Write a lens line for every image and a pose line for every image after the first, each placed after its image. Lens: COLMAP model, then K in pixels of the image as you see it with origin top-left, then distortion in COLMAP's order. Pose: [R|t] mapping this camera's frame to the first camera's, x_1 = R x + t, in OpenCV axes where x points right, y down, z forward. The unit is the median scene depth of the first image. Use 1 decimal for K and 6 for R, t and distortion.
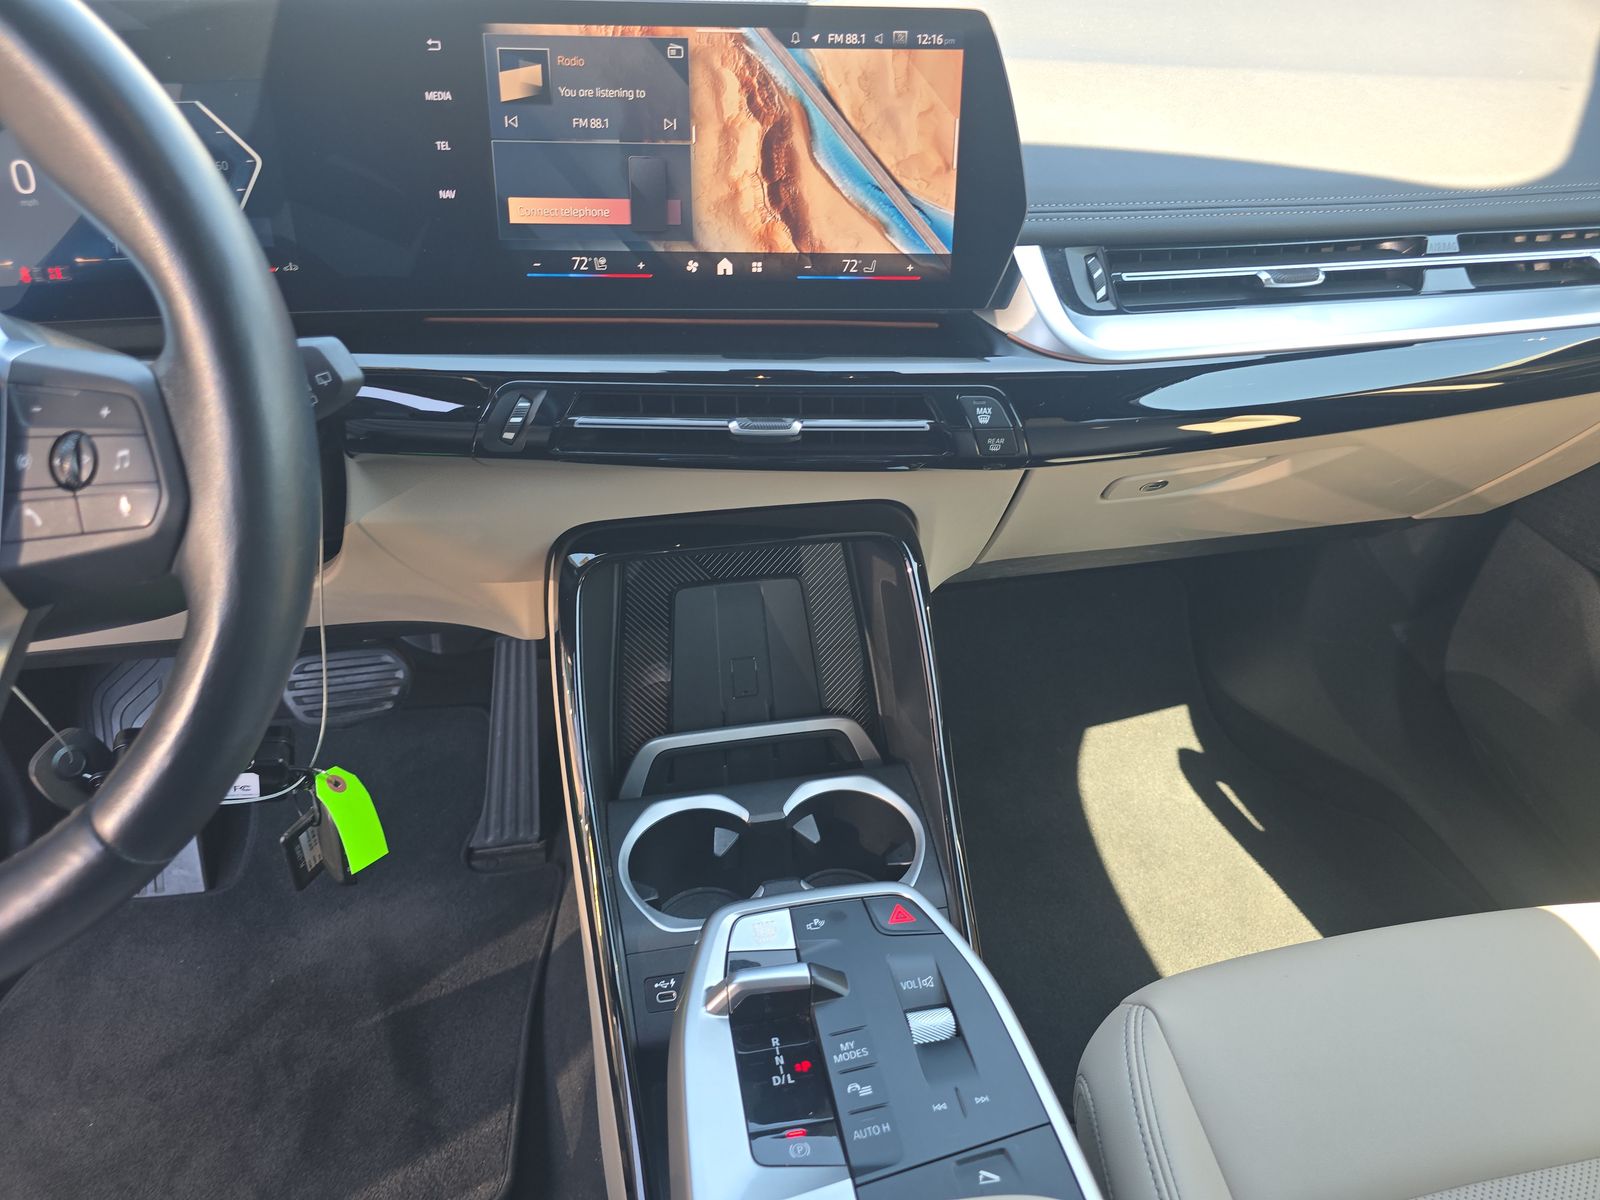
lens RADIAL K [[1055.8, 0, 796.2], [0, 1055.8, 596.3], [0, 0, 1]] dist [0.038475, -0.072696]
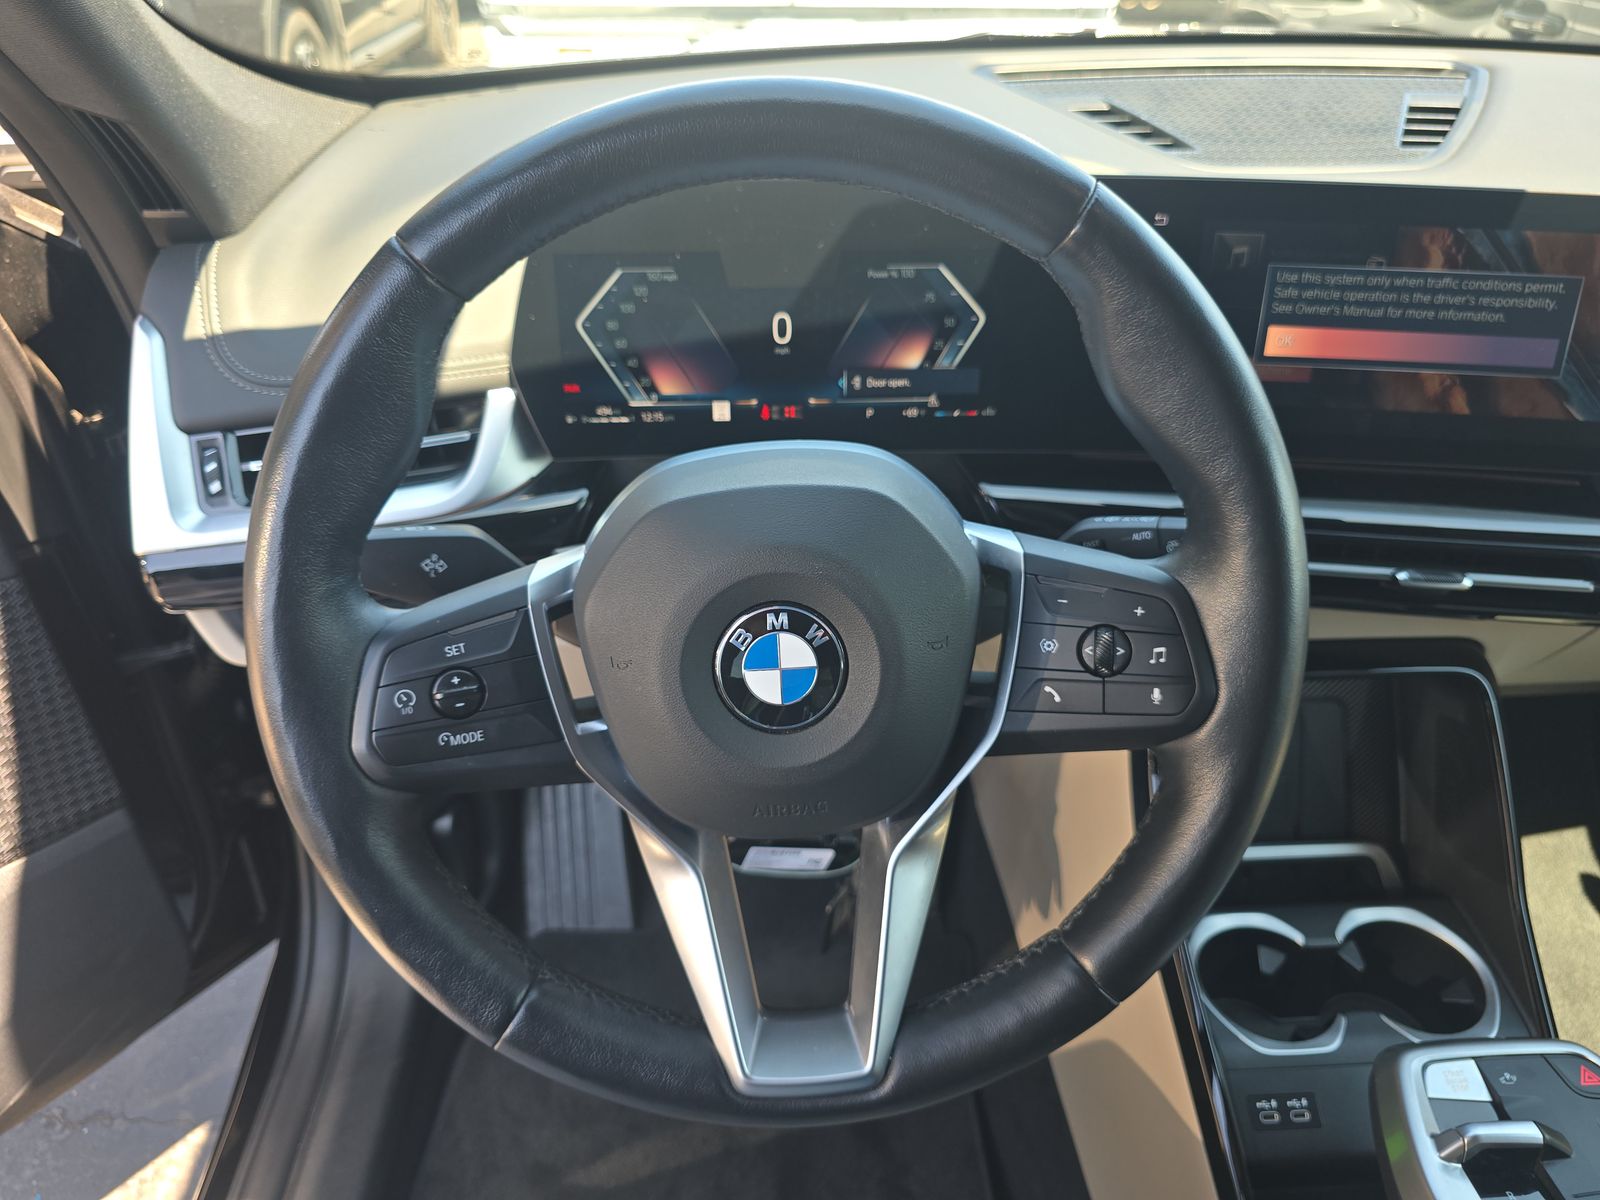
lens RADIAL K [[1077.9, 0, 800.0], [0, 1077.9, 600.0], [0, 0, 1]] dist [-0.042673, -0.002669]
pose [[0.984941, 0.061323, -0.161650, -0.495562], [-0.065971, 0.997544, -0.023535, -0.080641], [0.159810, 0.033845, 0.986567, -0.122236]]
